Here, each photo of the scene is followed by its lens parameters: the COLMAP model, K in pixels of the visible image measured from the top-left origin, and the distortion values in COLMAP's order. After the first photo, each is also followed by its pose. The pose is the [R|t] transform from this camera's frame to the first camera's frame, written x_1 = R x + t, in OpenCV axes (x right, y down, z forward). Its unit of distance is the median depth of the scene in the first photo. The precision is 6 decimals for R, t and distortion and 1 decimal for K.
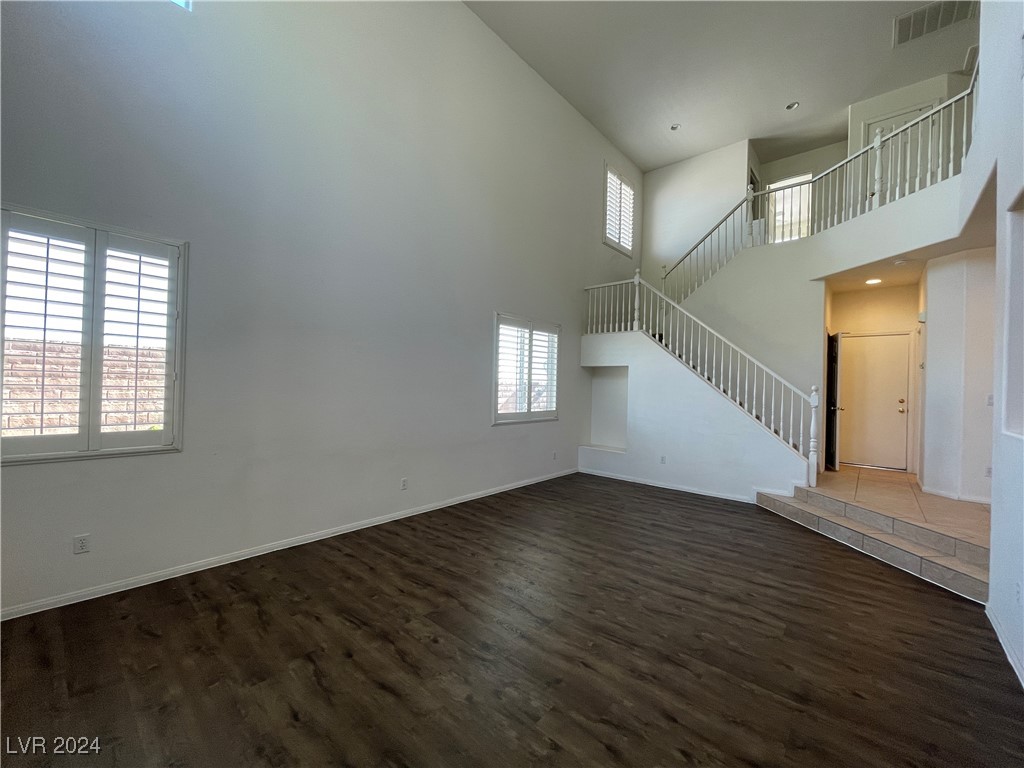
lens RADIAL K [[414.2, 0, 515.2], [0, 414.2, 383.3], [0, 0, 1]] dist [0.000733, 0.000409]
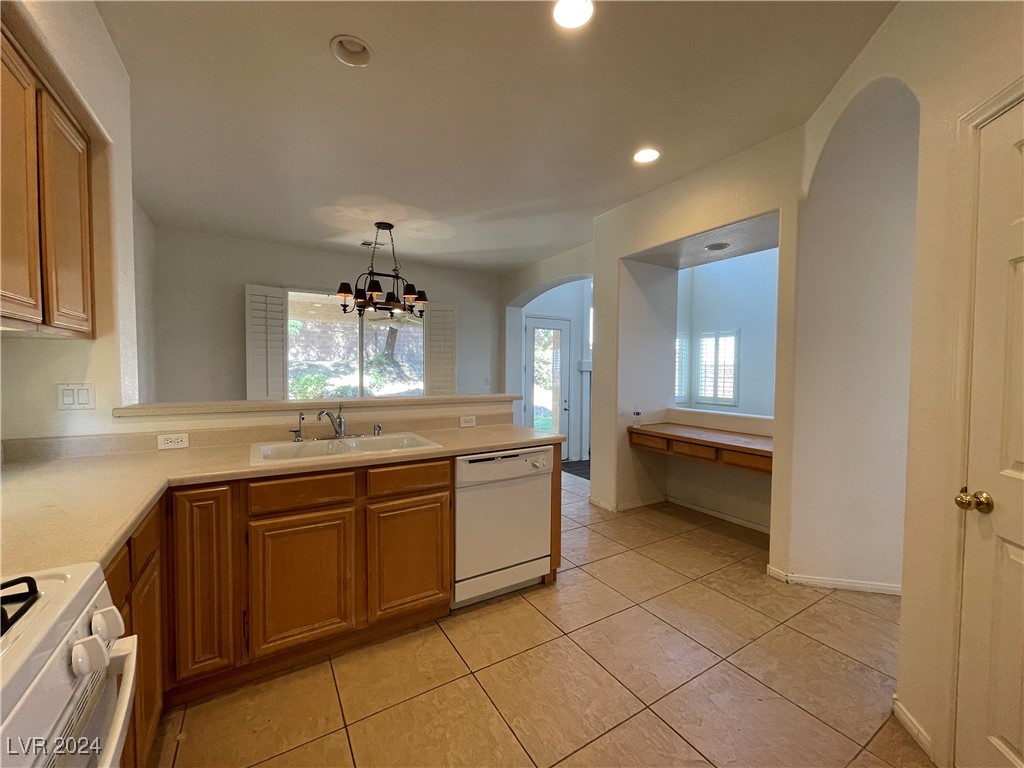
lens RADIAL K [[414.2, 0, 515.2], [0, 414.2, 383.3], [0, 0, 1]] dist [0.000733, 0.000409]
pose [[-0.296888, 0.004055, -0.954904, 1.836551], [-0.011868, 0.999898, 0.007936, 0.005332], [0.954839, 0.013688, -0.296809, 0.350037]]
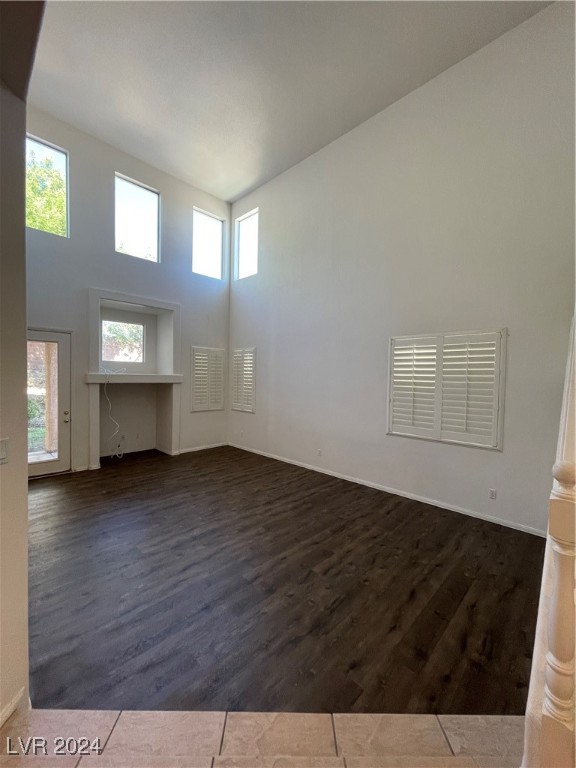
lens RADIAL K [[310.6, 0, 288.7], [0, 310.6, 384.6], [0, 0, 1]] dist [0.000733, 0.000409]
pose [[-0.053174, 0.002855, -0.998581, 1.309775], [-0.018271, 0.999826, 0.003832, -0.061164], [0.998418, 0.018449, -0.053112, 1.160289]]
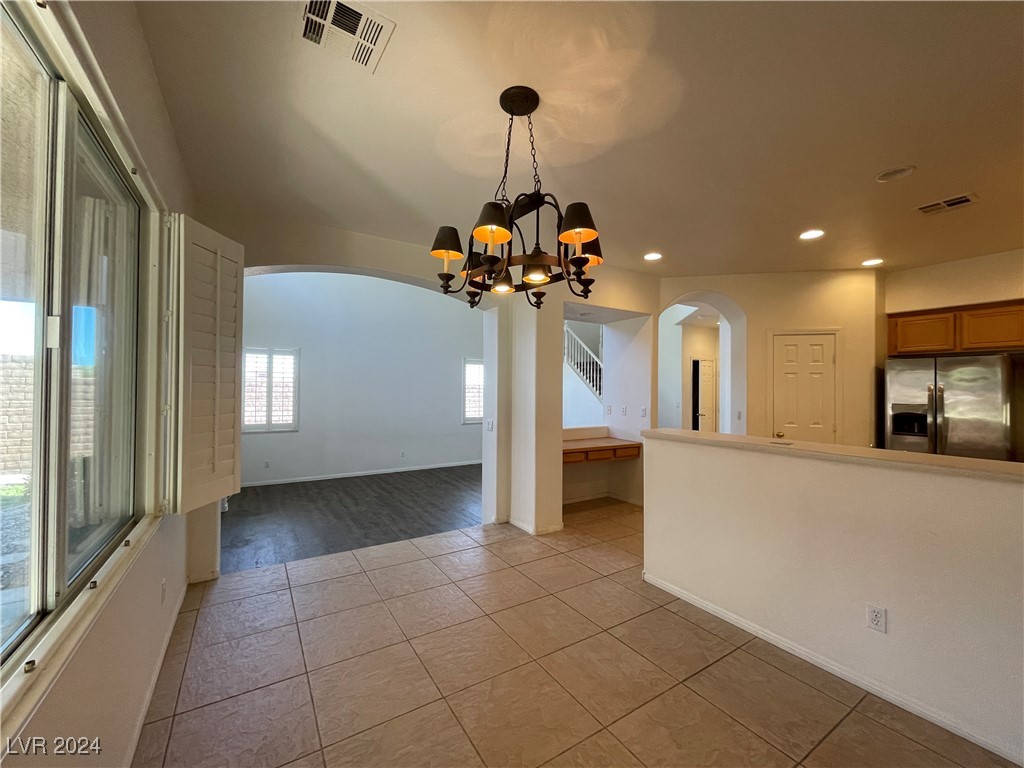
lens RADIAL K [[414.2, 0, 515.2], [0, 414.2, 383.3], [0, 0, 1]] dist [0.000733, 0.000409]
pose [[0.958924, -0.022184, -0.282795, 0.968438], [0.018398, 0.999702, -0.016035, -0.053023], [0.283067, 0.010173, 0.959046, -0.861188]]
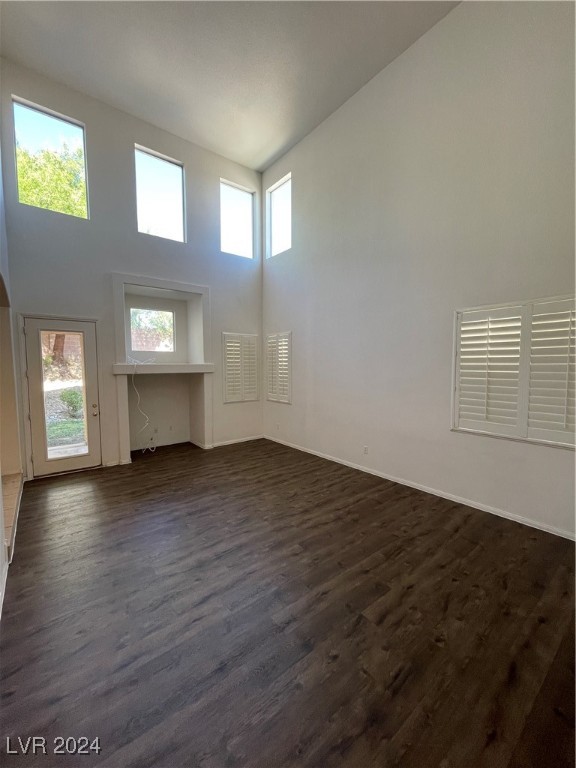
lens RADIAL K [[310.6, 0, 288.7], [0, 310.6, 384.6], [0, 0, 1]] dist [0.000733, 0.000409]
pose [[-0.180547, 0.042791, -0.982635, 1.111349], [0.001395, 0.999063, 0.043250, -0.058333], [0.983565, 0.006438, -0.180437, 1.151842]]
